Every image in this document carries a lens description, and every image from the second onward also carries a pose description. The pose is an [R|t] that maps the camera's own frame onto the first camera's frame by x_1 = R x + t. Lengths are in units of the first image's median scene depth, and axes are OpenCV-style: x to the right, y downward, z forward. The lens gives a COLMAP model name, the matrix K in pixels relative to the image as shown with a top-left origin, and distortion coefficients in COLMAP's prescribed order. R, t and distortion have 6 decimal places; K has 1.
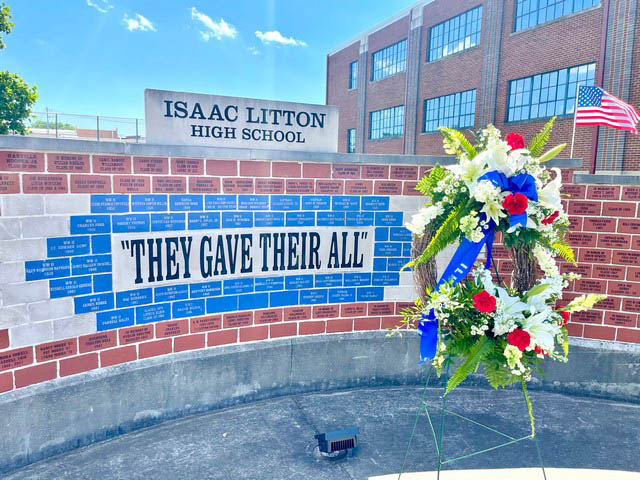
lens RADIAL K [[489.4, 0, 321.1], [0, 489.4, 243.3], [0, 0, 1]] dist [0.034419, -0.012371]
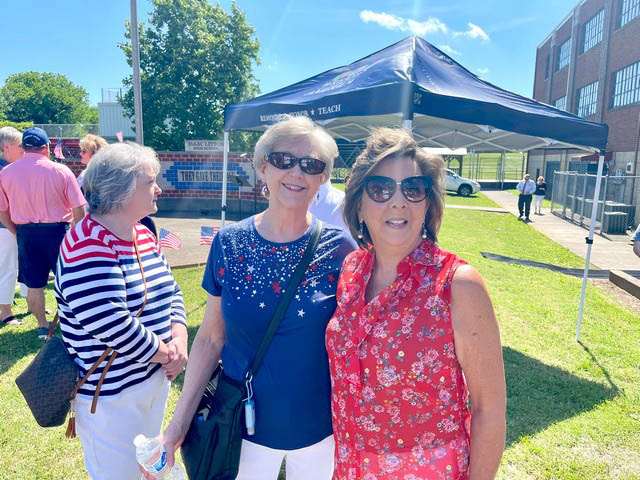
lens RADIAL K [[485.0, 0, 324.0], [0, 485.0, 235.4], [0, 0, 1]] dist [0.041388, -0.057158]
pose [[0.821328, 0.069359, -0.566224, 3.159962], [-0.061696, 0.997559, 0.032702, 0.339293], [0.567110, 0.008075, 0.823603, -1.936342]]
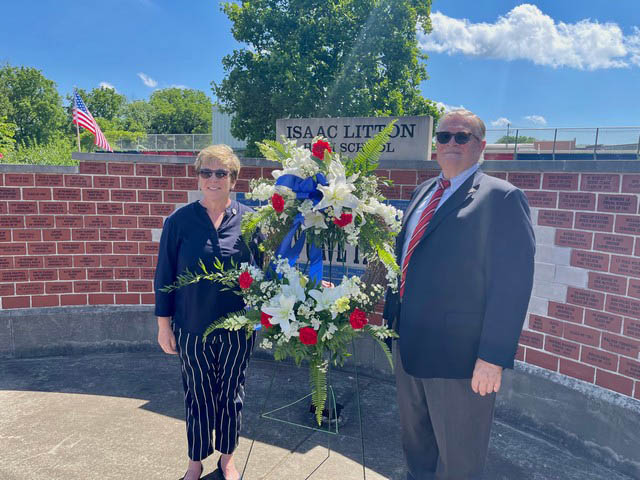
lens RADIAL K [[489.4, 0, 321.1], [0, 489.4, 243.3], [0, 0, 1]] dist [0.034419, -0.012371]
pose [[0.647320, 0.100100, -0.755617, 0.726221], [-0.117437, 0.992600, 0.030889, -0.017340], [0.753117, 0.068742, 0.654285, 0.174352]]
